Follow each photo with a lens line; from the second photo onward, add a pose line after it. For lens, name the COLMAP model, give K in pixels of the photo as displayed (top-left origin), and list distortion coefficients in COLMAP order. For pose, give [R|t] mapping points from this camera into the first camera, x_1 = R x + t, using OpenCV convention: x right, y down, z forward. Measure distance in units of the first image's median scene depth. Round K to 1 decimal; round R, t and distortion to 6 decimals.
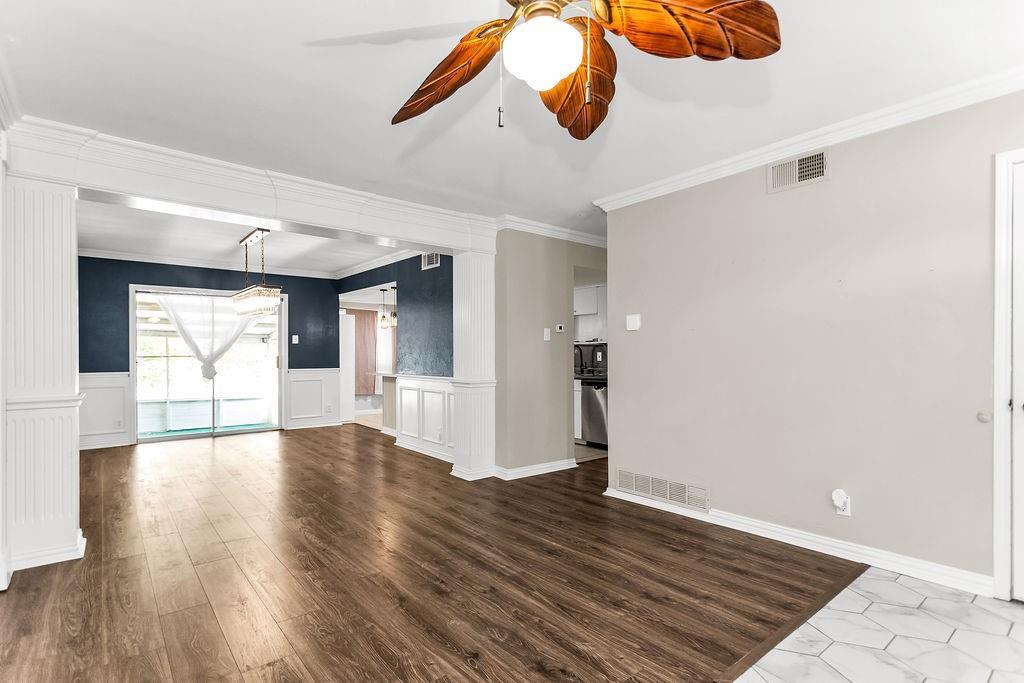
lens RADIAL K [[501.2, 0, 507.9], [0, 501.2, 356.7], [0, 0, 1]] dist [0.002768, 0.000467]
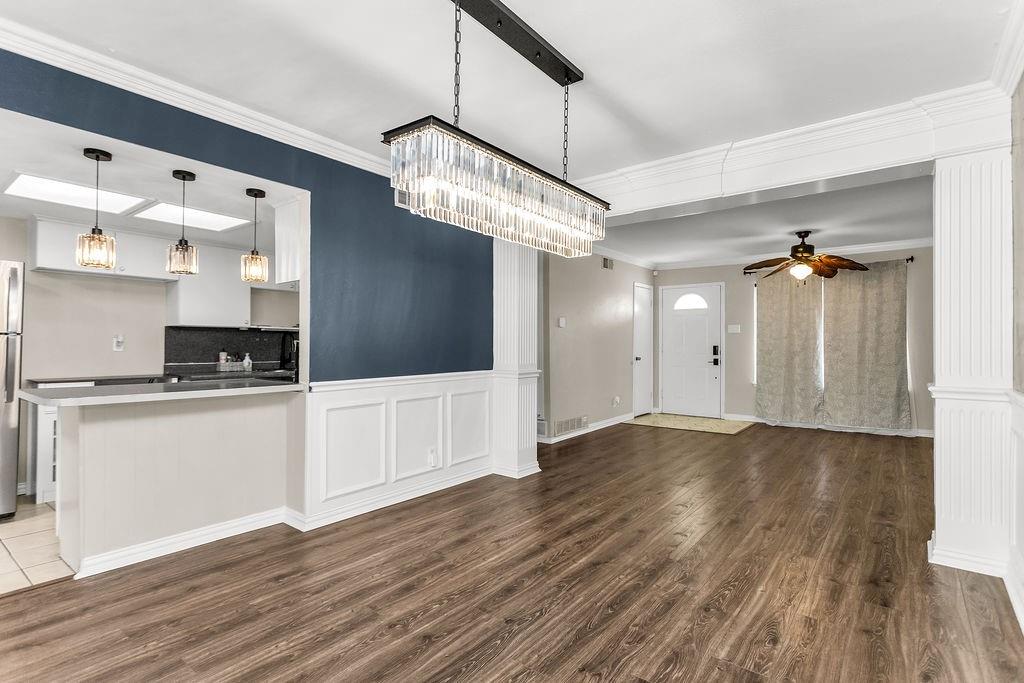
lens RADIAL K [[501.5, 0, 512.0], [0, 501.5, 341.5], [0, 0, 1]] dist [0.002931, 0.000777]
pose [[-0.226957, 0.005548, 0.973889, -0.747032], [0.006013, 0.999973, -0.004296, -0.002300], [-0.973886, 0.004881, -0.226984, 0.928735]]
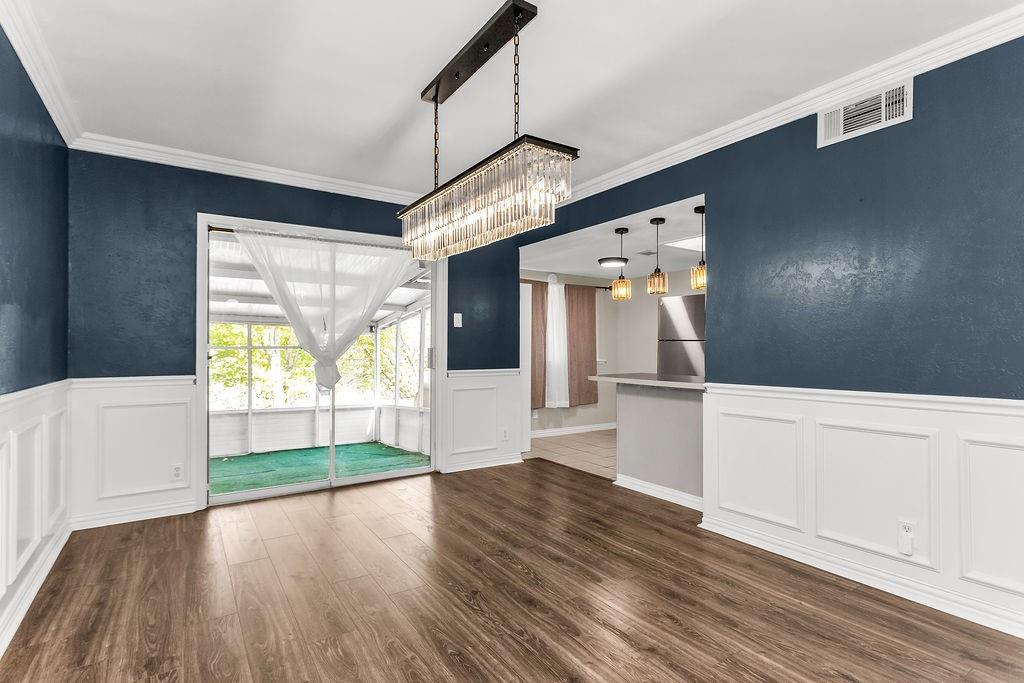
lens RADIAL K [[498.9, 0, 508.5], [0, 498.9, 348.1], [0, 0, 1]] dist [0.001004, 0.000813]
pose [[0.995128, 0.000767, -0.098593, -0.368407], [-0.002004, 0.999920, -0.012454, 0.007097], [0.098576, 0.012591, 0.995050, 0.500878]]
